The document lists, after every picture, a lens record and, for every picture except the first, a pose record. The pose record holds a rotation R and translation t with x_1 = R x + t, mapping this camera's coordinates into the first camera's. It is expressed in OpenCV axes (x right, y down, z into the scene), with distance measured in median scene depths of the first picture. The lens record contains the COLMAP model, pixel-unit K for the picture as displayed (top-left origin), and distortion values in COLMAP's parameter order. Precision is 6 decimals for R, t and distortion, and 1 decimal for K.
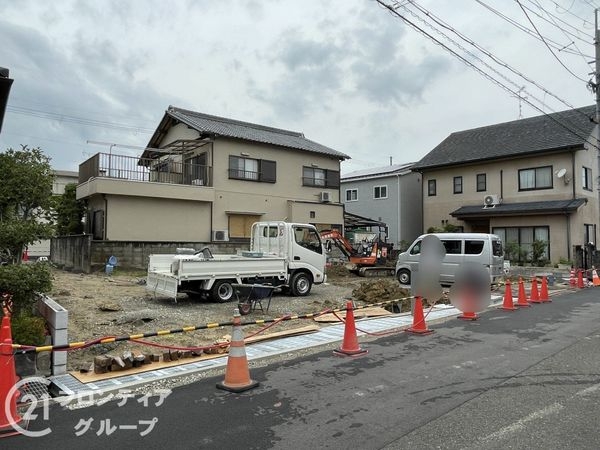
lens RADIAL K [[433.2, 0, 300.0], [0, 433.2, 225.0], [0, 0, 1]] dist [-0.002995, 0.000354]
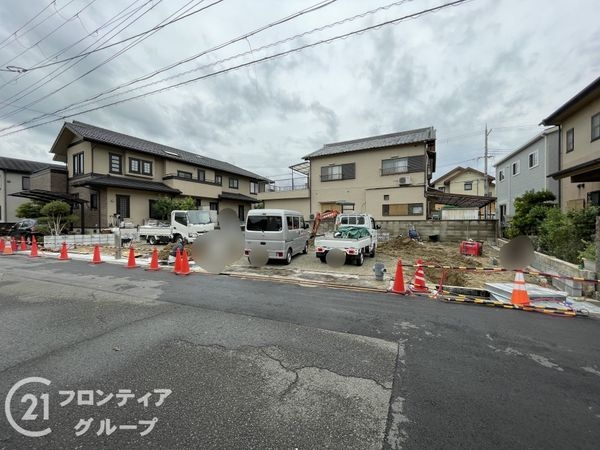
lens RADIAL K [[245.2, 0, 301.1], [0, 245.2, 225.5], [0, 0, 1]] dist [-0.001978, -0.000366]
pose [[0.396232, 0.004163, -0.918141, 0.638440], [0.044410, 0.998732, 0.023694, 0.031457], [0.917076, -0.050163, 0.395545, 0.541864]]
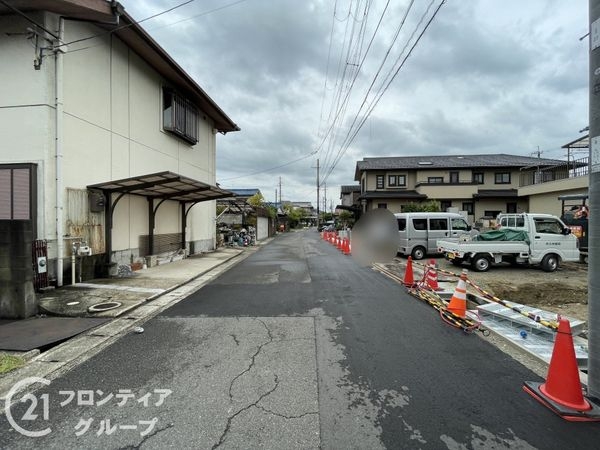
lens RADIAL K [[245.2, 0, 301.1], [0, 245.2, 225.5], [0, 0, 1]] dist [-0.001978, -0.000366]
pose [[-0.687555, -0.000483, -0.726132, 0.741957], [0.024362, 0.999421, -0.023732, 0.042912], [0.725723, -0.034007, -0.687146, 0.816585]]
